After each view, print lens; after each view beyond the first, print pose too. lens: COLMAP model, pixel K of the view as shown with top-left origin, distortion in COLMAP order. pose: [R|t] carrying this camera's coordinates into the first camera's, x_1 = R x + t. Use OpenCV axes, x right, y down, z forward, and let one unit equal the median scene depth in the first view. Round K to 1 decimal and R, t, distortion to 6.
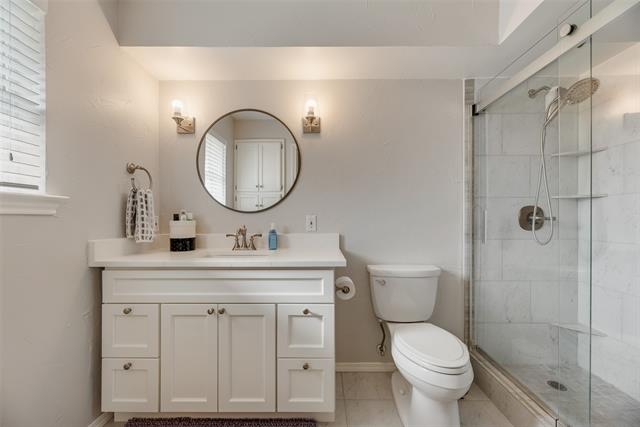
lens RADIAL K [[256.5, 0, 318.8], [0, 256.5, 214.7], [0, 0, 1]] dist [0.000323, 0.000084]
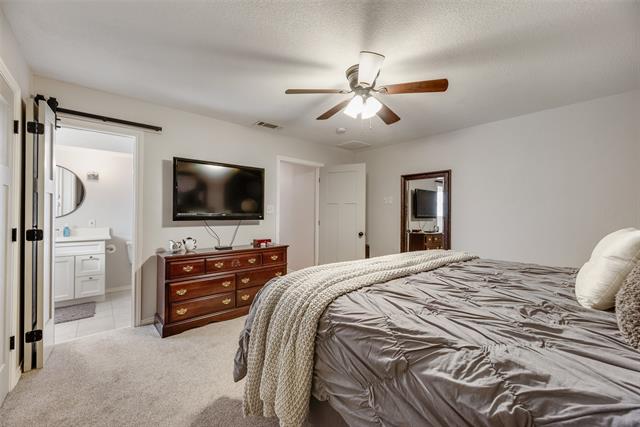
lens RADIAL K [[256.5, 0, 319.3], [0, 256.5, 214.3], [0, 0, 1]] dist [0.000323, 0.000084]
pose [[0.744937, 0.012454, 0.667018, -0.048251], [-0.013901, 0.999898, -0.003144, -0.061093], [-0.666990, -0.006930, 0.745035, -1.830793]]
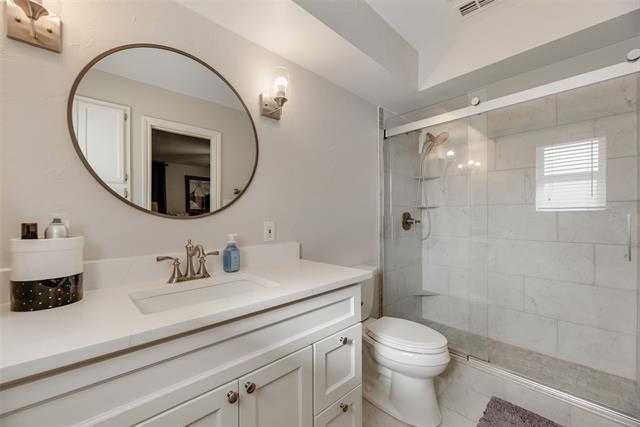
lens RADIAL K [[256.5, 0, 319.0], [0, 256.5, 217.0], [0, 0, 1]] dist [0.000323, 0.000084]
pose [[0.722667, -0.001245, 0.691195, -0.496860], [-0.000896, 0.999996, 0.002738, -0.015225], [-0.691196, -0.002598, 0.722663, 0.343123]]
